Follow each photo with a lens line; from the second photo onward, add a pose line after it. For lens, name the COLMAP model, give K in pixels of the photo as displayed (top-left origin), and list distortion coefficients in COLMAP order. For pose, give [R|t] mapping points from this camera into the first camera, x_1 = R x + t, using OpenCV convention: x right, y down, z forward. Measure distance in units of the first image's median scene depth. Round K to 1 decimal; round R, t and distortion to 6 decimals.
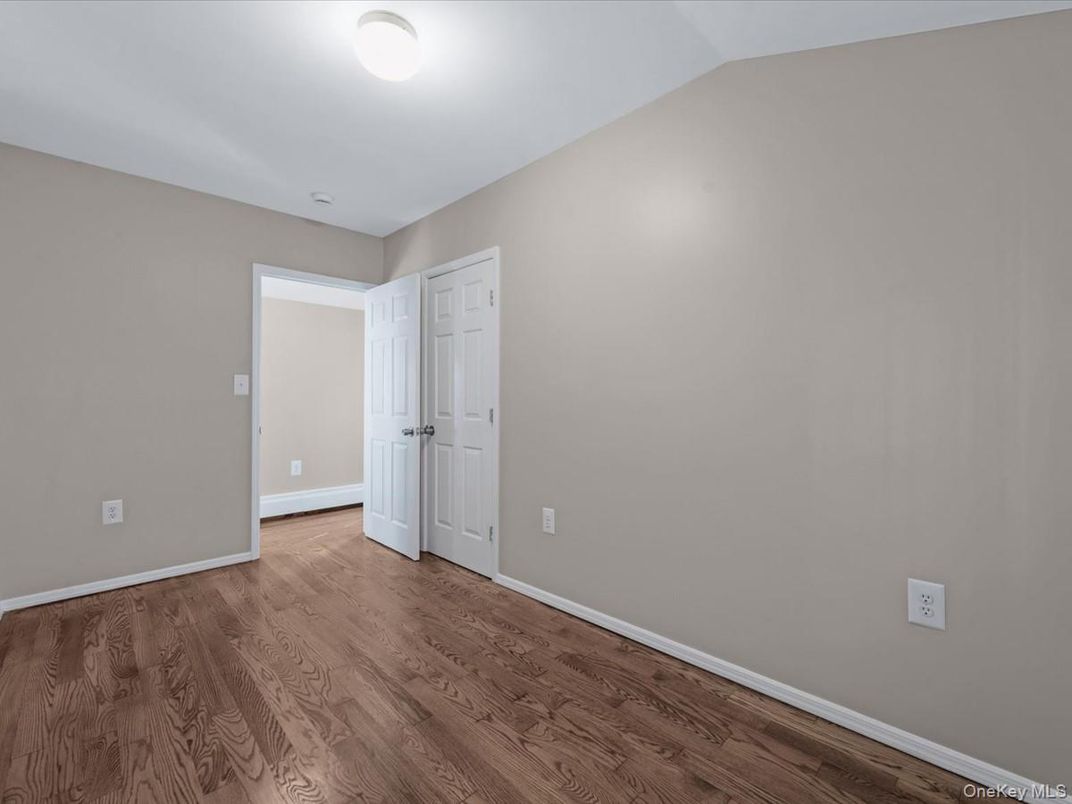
lens RADIAL K [[501.3, 0, 534.4], [0, 501.3, 399.0], [0, 0, 1]] dist [0.000148, 0.000206]
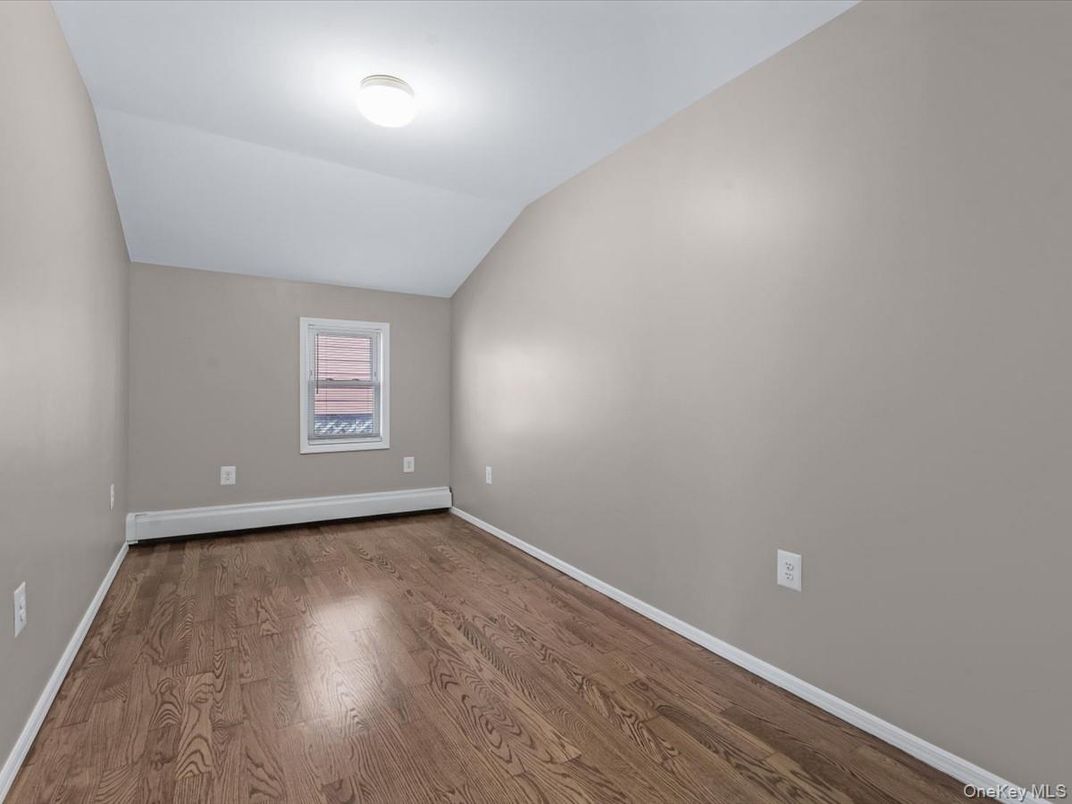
lens RADIAL K [[501.3, 0, 534.4], [0, 501.3, 399.0], [0, 0, 1]] dist [0.000148, 0.000206]
pose [[-0.981144, -0.010763, 0.192977, -0.794816], [-0.009021, 0.999910, 0.009905, 0.049227], [-0.193066, 0.007977, -0.981153, 1.925340]]
